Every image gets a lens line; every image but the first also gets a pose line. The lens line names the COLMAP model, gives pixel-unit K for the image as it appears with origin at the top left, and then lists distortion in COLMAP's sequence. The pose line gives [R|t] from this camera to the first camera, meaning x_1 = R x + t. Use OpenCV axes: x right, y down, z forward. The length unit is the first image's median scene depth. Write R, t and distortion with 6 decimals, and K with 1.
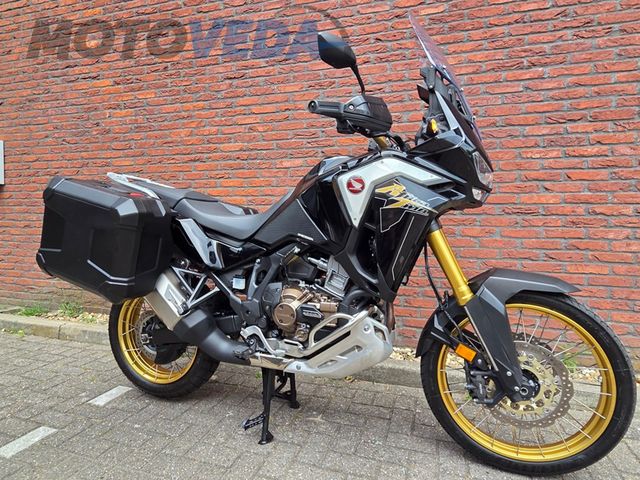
lens RADIAL K [[374.1, 0, 320.2], [0, 374.1, 238.4], [0, 0, 1]] dist [0.009519, -0.005309]
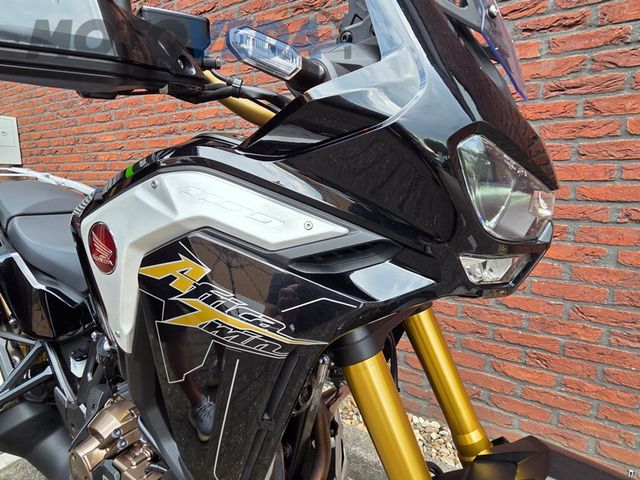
lens RADIAL K [[374.1, 0, 320.9], [0, 374.1, 236.9], [0, 0, 1]] dist [0.009519, -0.005309]
pose [[0.966566, 0.025438, -0.255153, 0.218070], [0.005480, 0.992790, 0.119738, -0.109658], [0.256359, -0.117133, 0.959458, 0.400908]]
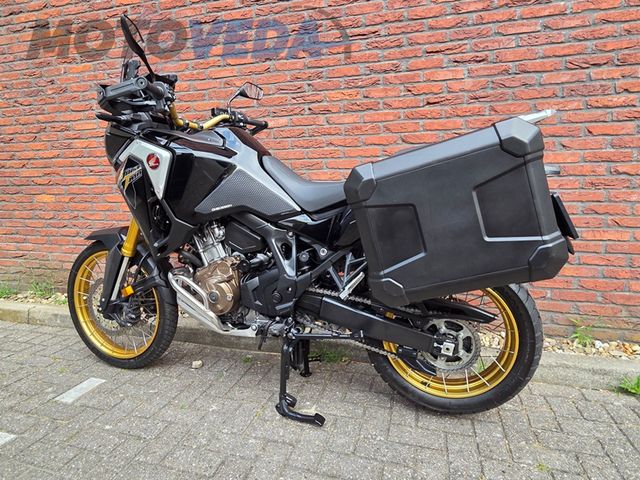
lens RADIAL K [[374.1, 0, 320.3], [0, 374.1, 238.2], [0, 0, 1]] dist [0.009519, -0.005309]
pose [[0.999413, -0.026238, 0.022018, 0.004348], [0.024041, 0.995213, 0.094725, -0.013027], [-0.024398, -0.094141, 0.995260, 0.110717]]
